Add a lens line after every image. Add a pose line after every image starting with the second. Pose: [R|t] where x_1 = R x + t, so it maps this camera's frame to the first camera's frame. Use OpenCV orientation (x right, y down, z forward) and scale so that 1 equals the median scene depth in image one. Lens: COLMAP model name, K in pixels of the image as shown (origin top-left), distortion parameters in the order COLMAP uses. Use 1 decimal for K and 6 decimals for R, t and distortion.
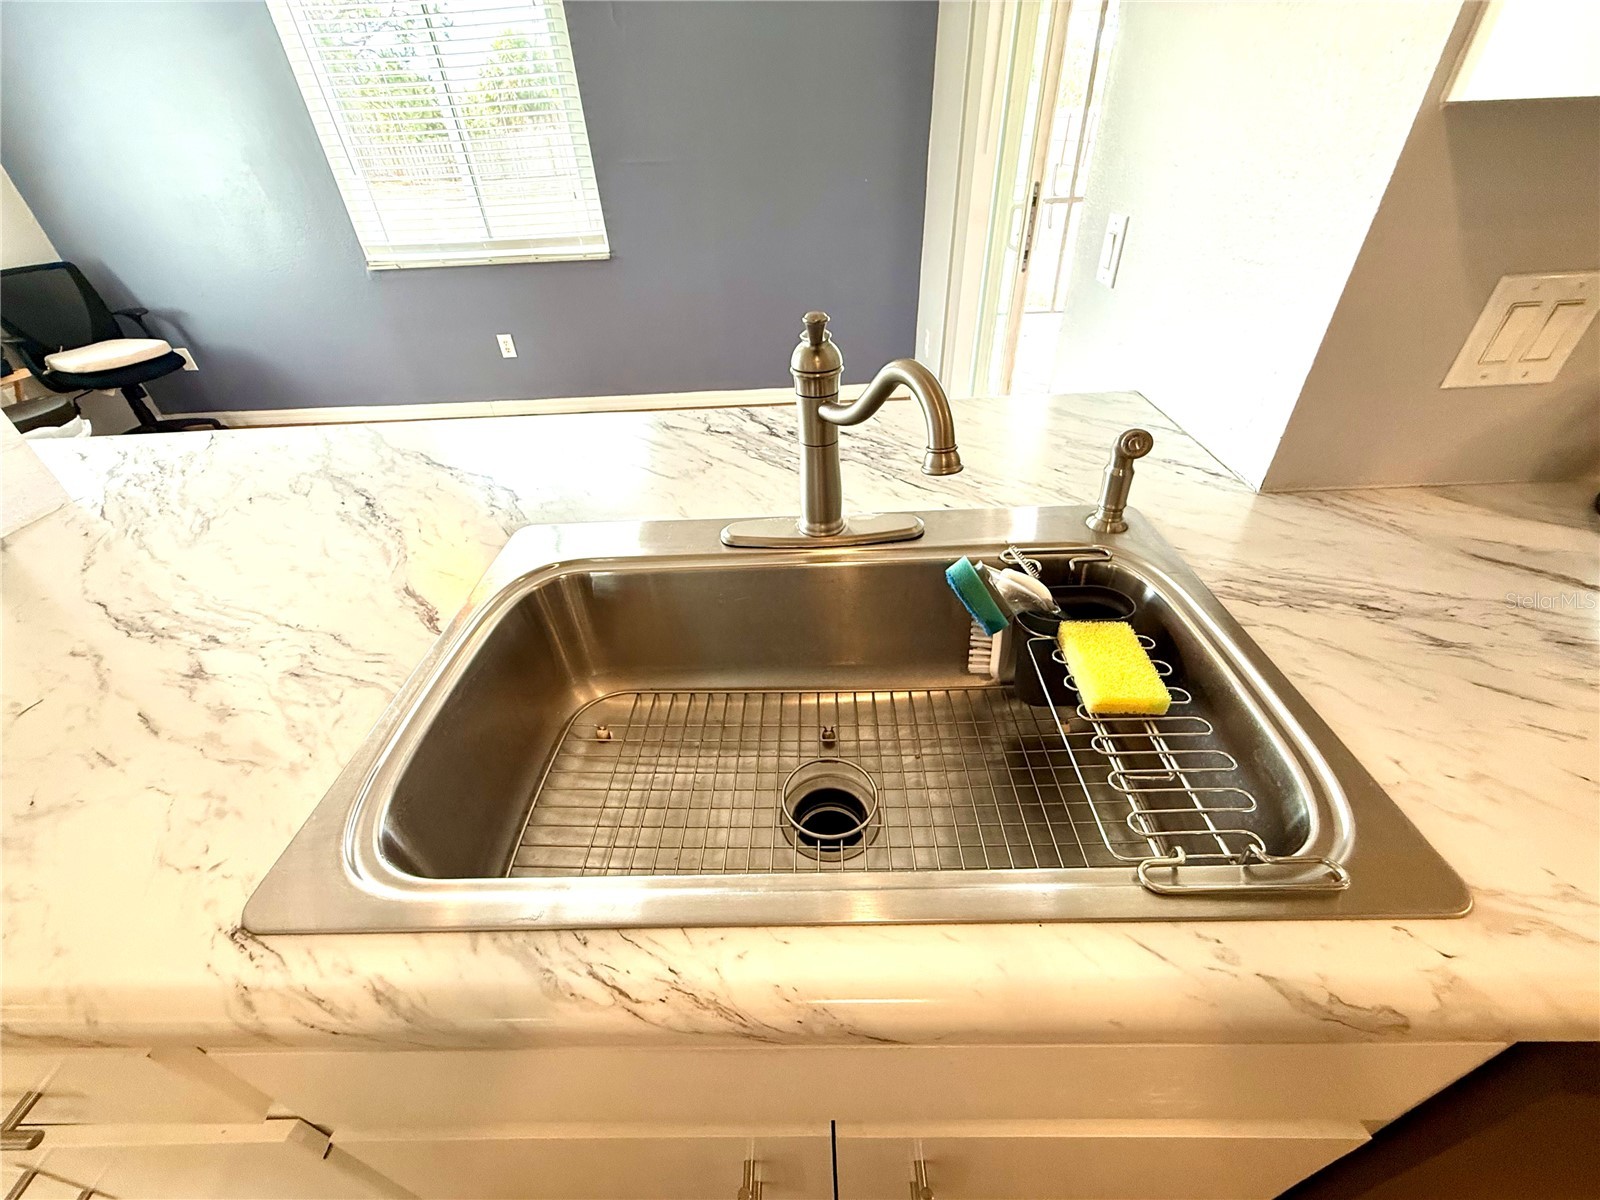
lens RADIAL K [[636.9, 0, 800.0], [0, 636.9, 600.0], [0, 0, 1]] dist [-0.002420, 0.000025]
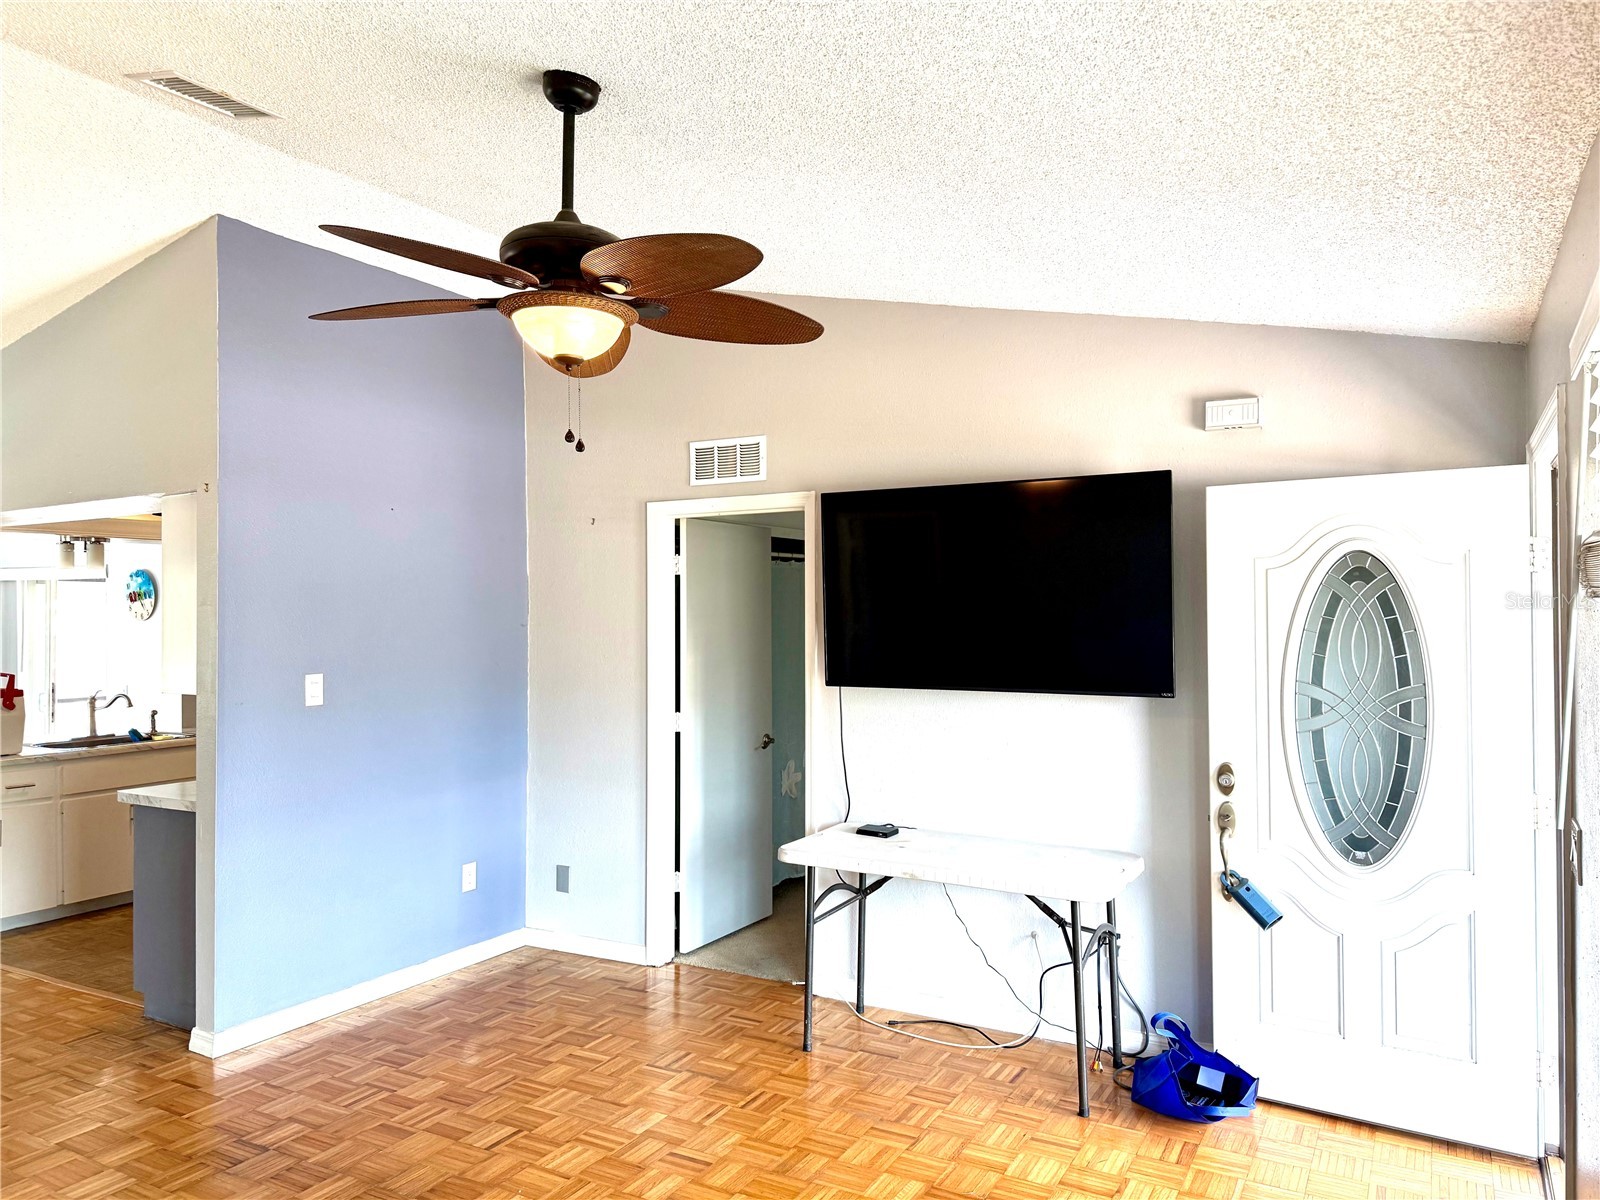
lens RADIAL K [[1133.7, 0, 800.0], [0, 1133.7, 600.0], [0, 0, 1]] dist [0.041041, -0.052297]
pose [[0.495704, 0.045003, 0.867325, -4.581649], [0.506656, 0.796127, -0.330880, 4.371474], [-0.705391, 0.603454, 0.371842, -6.202340]]
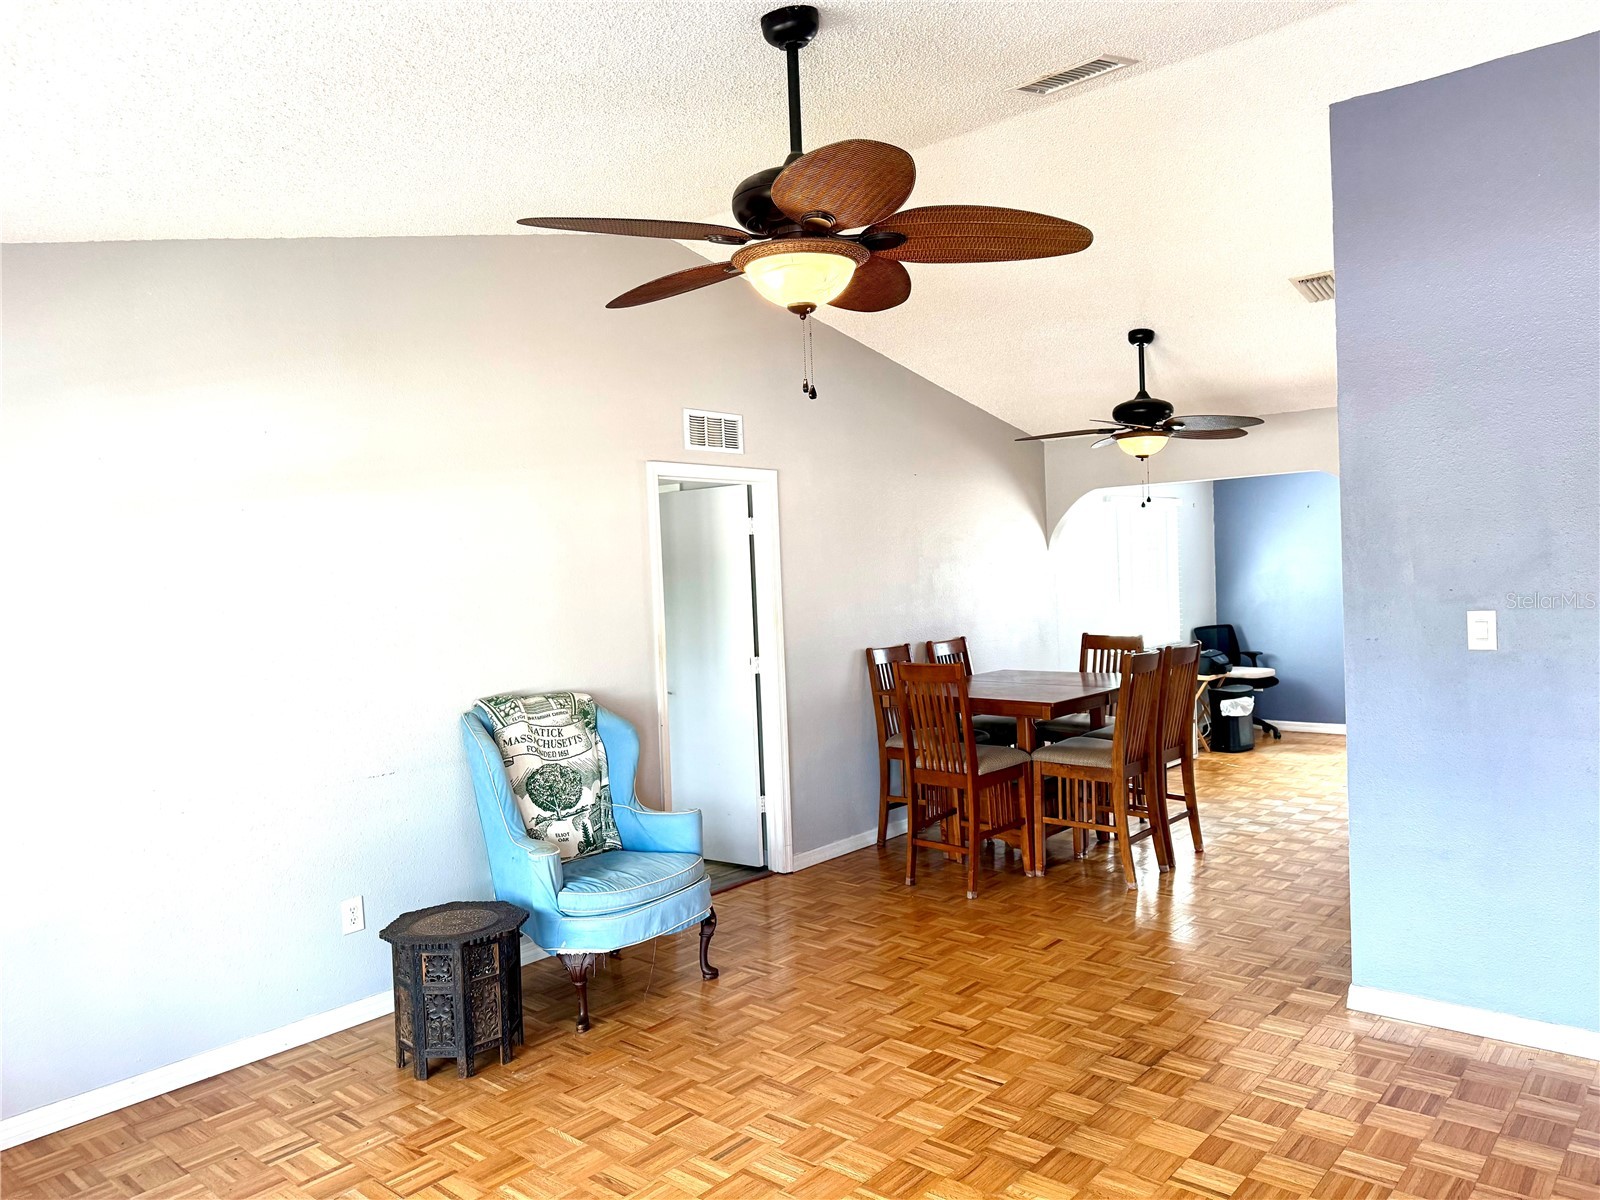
lens RADIAL K [[1133.7, 0, 800.0], [0, 1133.7, 600.0], [0, 0, 1]] dist [0.041041, -0.052297]
pose [[0.757179, 0.030071, -0.652515, -0.179625], [-0.381544, 0.831176, -0.404439, 4.391746], [0.530193, 0.555196, 0.640822, -6.507993]]
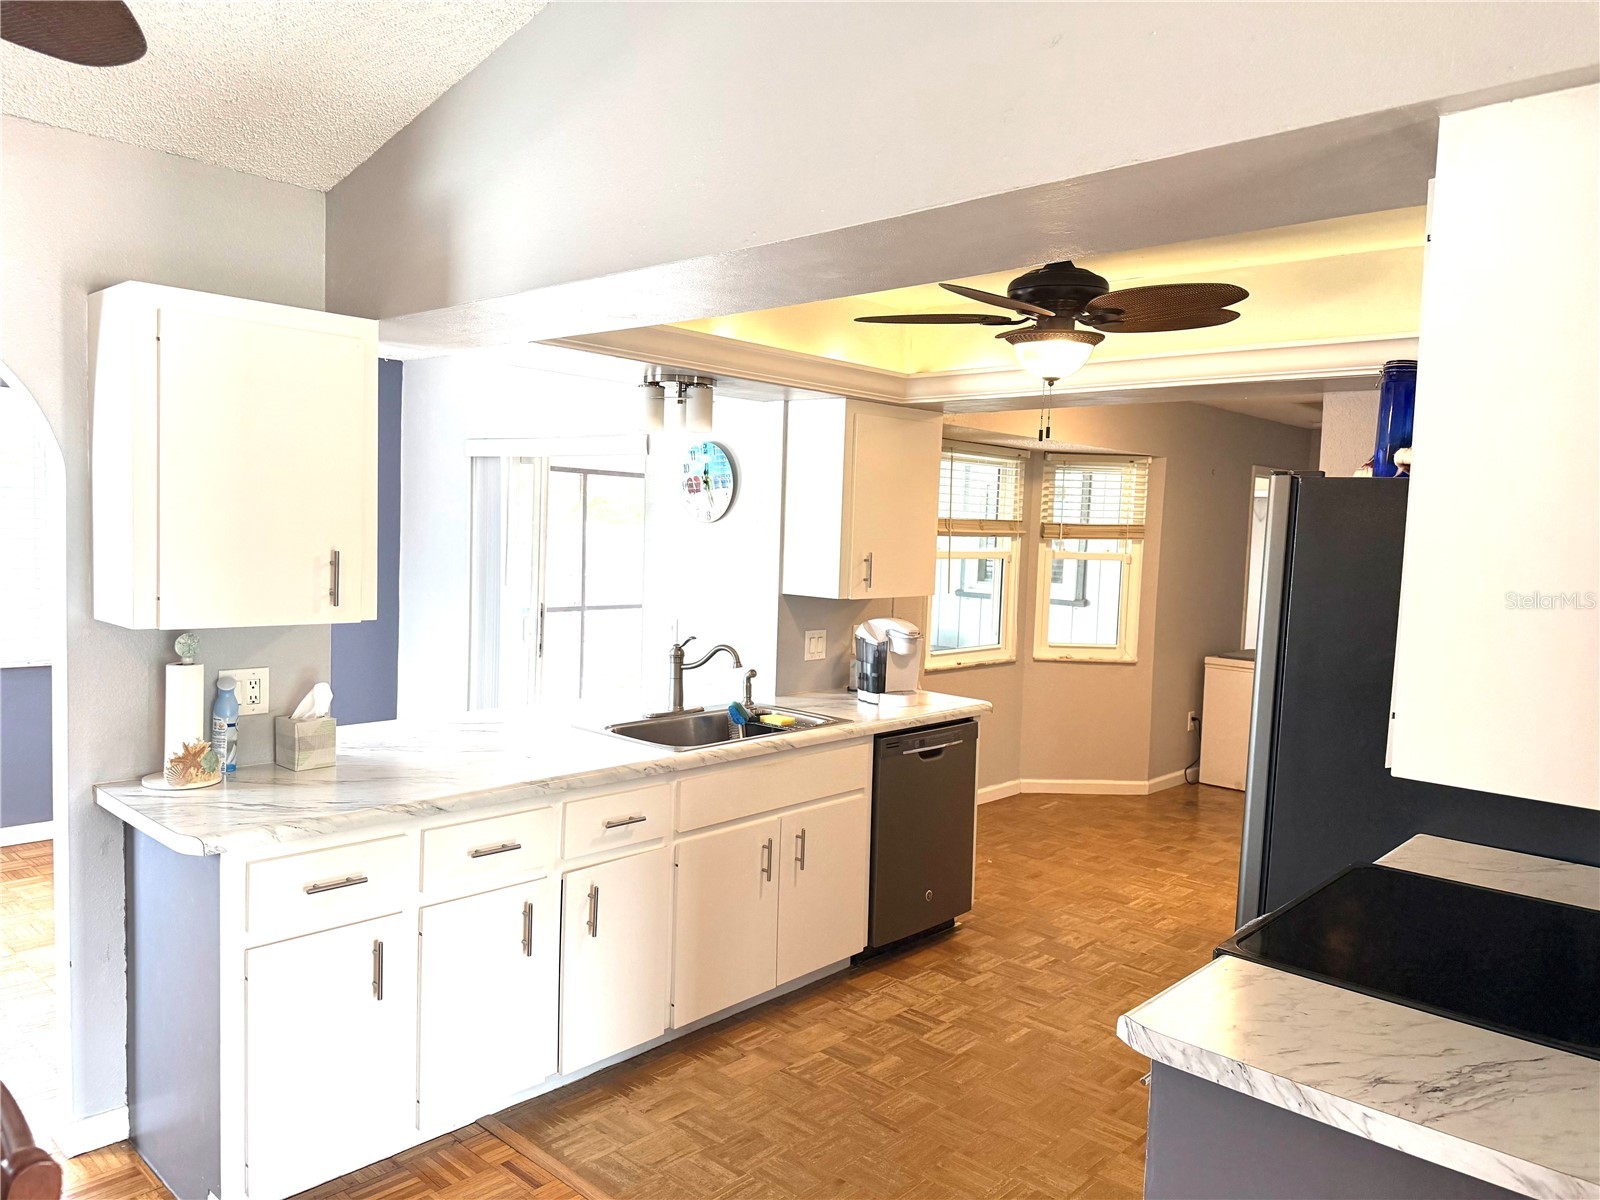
lens RADIAL K [[1124.3, 0, 795.3], [0, 1124.3, 601.9], [0, 0, 1]] dist [0.120562, -0.180726]
pose [[0.675643, 0.015436, 0.737067, -3.212281], [0.386549, 0.843913, -0.372009, 1.504112], [-0.627763, 0.536258, 0.564217, -2.348892]]
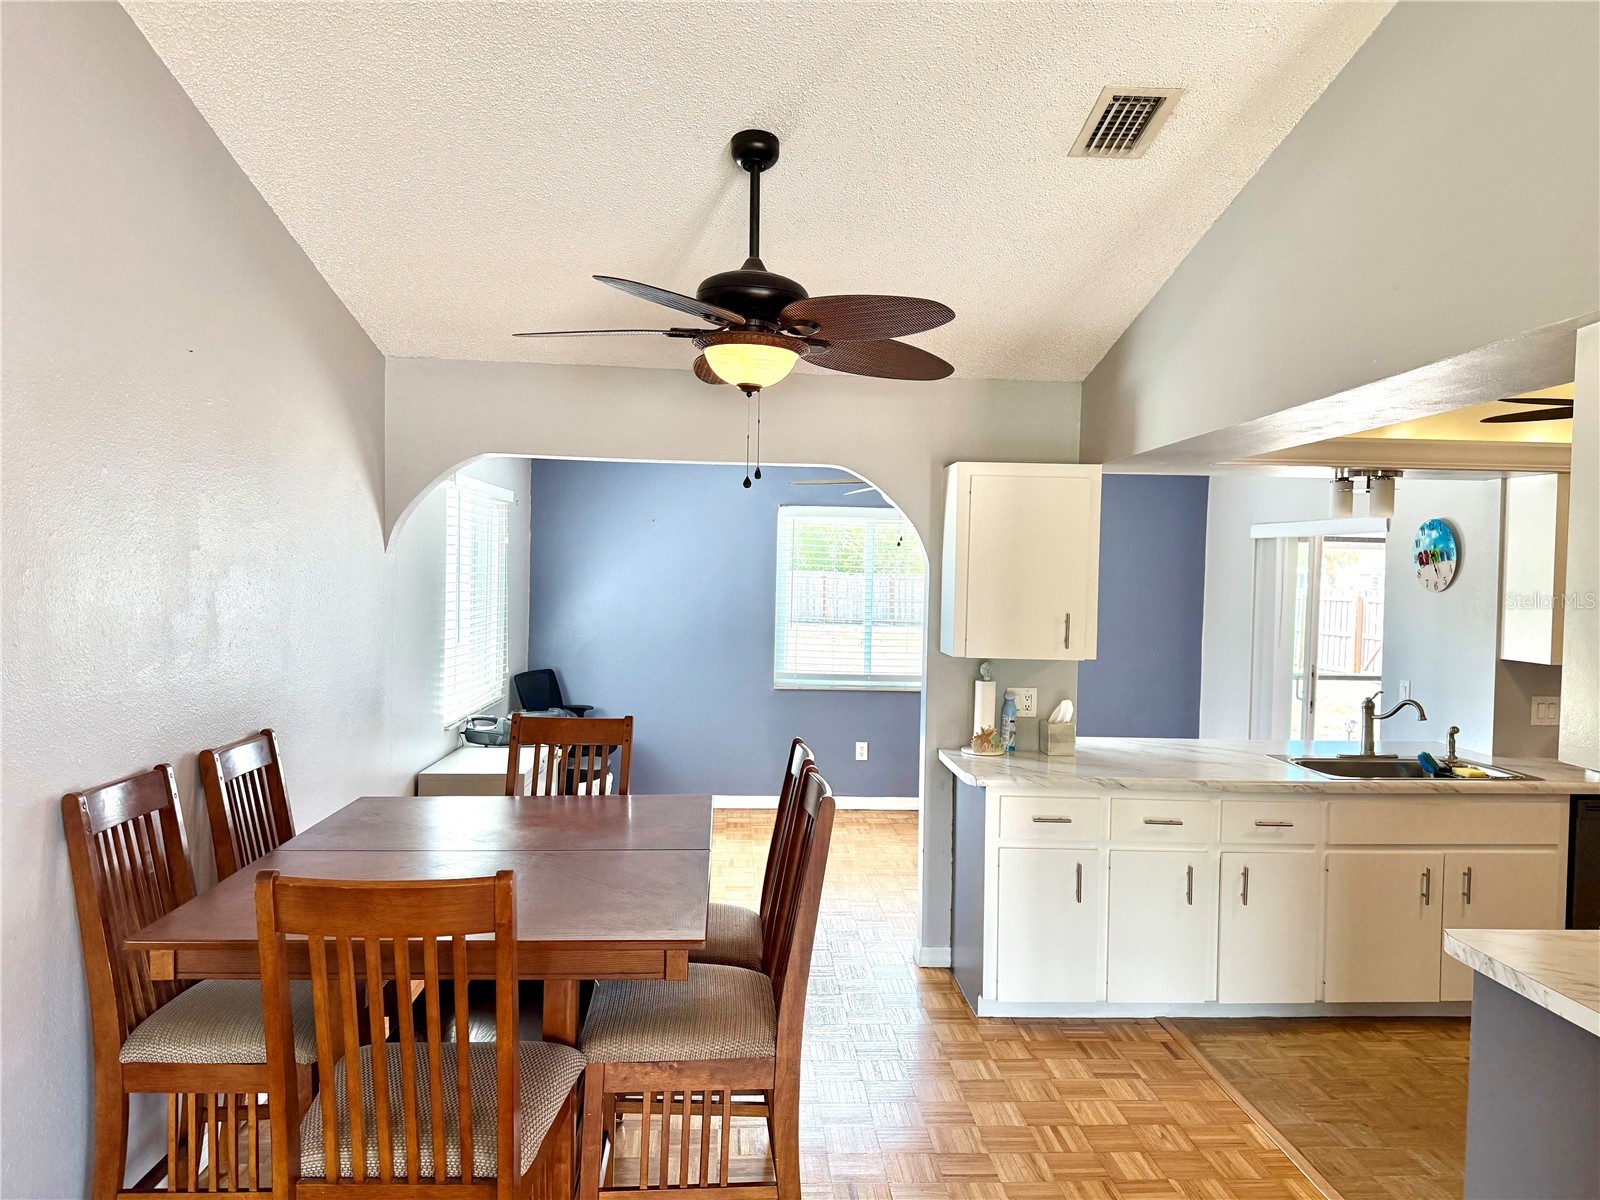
lens RADIAL K [[1124.3, 0, 795.3], [0, 1124.3, 601.9], [0, 0, 1]] dist [0.120562, -0.180726]
pose [[0.996116, 0.061769, 0.062744, -3.236012], [-0.014743, 0.819577, -0.572779, 2.600709], [-0.086803, 0.569630, 0.817305, -3.915930]]
